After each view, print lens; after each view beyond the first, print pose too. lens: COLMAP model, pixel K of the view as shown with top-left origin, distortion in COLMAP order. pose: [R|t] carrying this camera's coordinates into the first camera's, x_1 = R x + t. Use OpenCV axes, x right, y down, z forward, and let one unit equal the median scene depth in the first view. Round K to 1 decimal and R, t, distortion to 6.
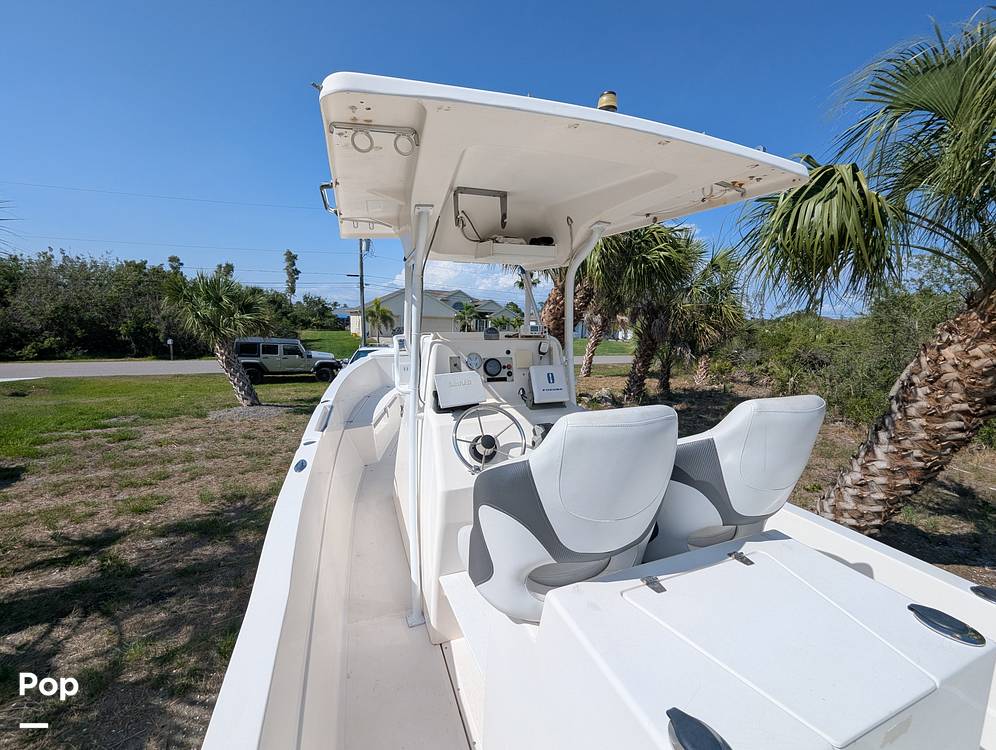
lens RADIAL K [[393.1, 0, 496.6], [0, 393.1, 380.9], [0, 0, 1]] dist [0.002048, 0.000098]
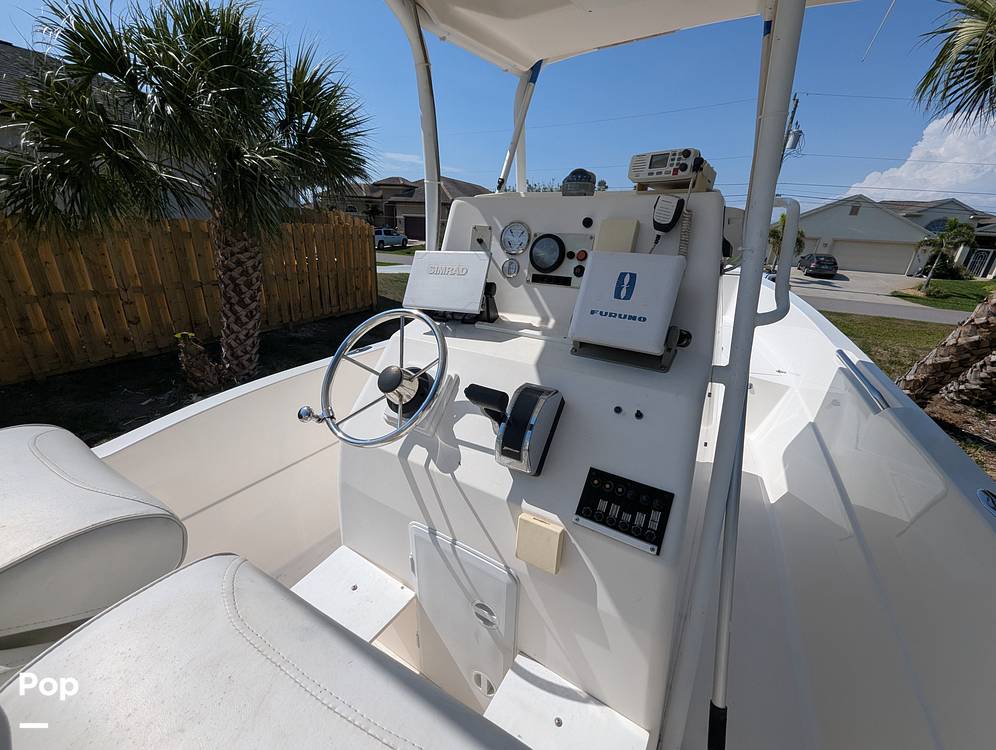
lens RADIAL K [[393.1, 0, 496.6], [0, 393.1, 380.9], [0, 0, 1]] dist [0.002048, 0.000098]
pose [[0.609909, 0.292472, -0.736527, 0.350900], [-0.152661, 0.955358, 0.252952, 0.003295], [0.777628, -0.041839, 0.627331, 0.614085]]
